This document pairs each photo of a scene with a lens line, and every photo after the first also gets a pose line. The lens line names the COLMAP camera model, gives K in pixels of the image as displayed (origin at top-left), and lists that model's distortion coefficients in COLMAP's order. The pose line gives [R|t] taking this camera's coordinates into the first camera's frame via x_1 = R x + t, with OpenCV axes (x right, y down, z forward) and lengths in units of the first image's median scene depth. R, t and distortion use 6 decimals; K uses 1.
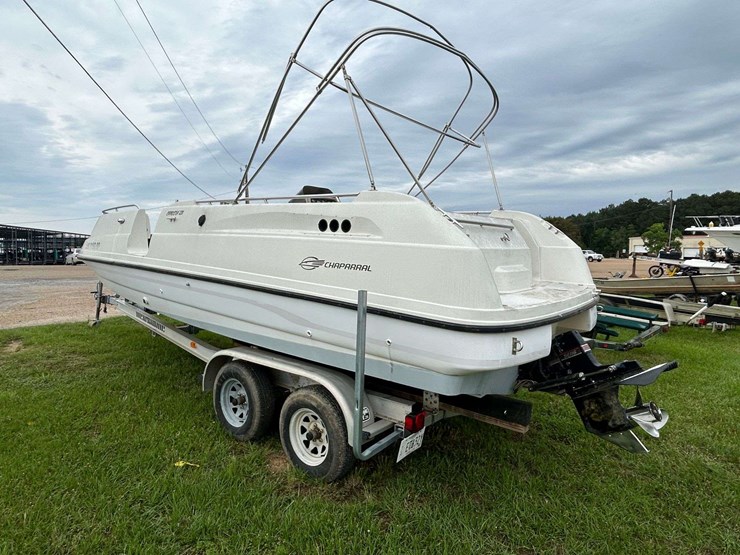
lens RADIAL K [[464.6, 0, 365.5], [0, 464.6, 275.2], [0, 0, 1]] dist [0.004412, -0.018468]
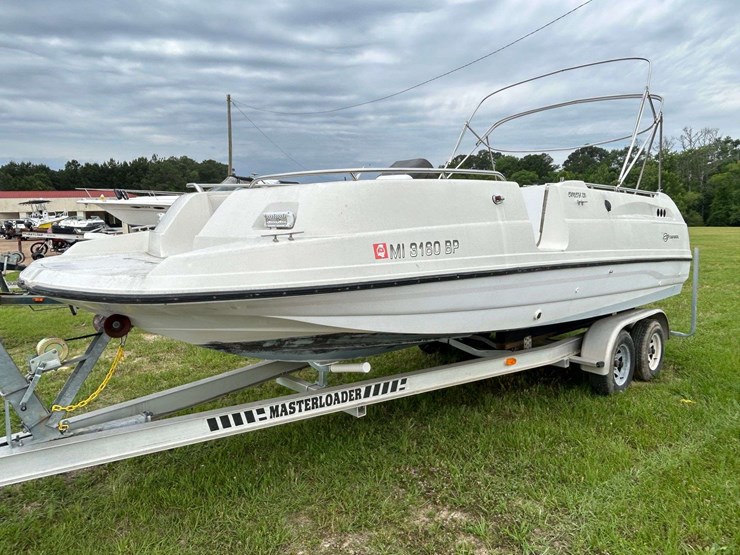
lens RADIAL K [[521.0, 0, 378.9], [0, 521.0, 274.1], [0, 0, 1]] dist [0.007528, -0.004030]
pose [[0.115187, -0.124411, 0.985522, -1.528356], [0.078507, 0.990163, 0.115821, -0.141119], [-0.990237, 0.064030, 0.123821, 1.360091]]
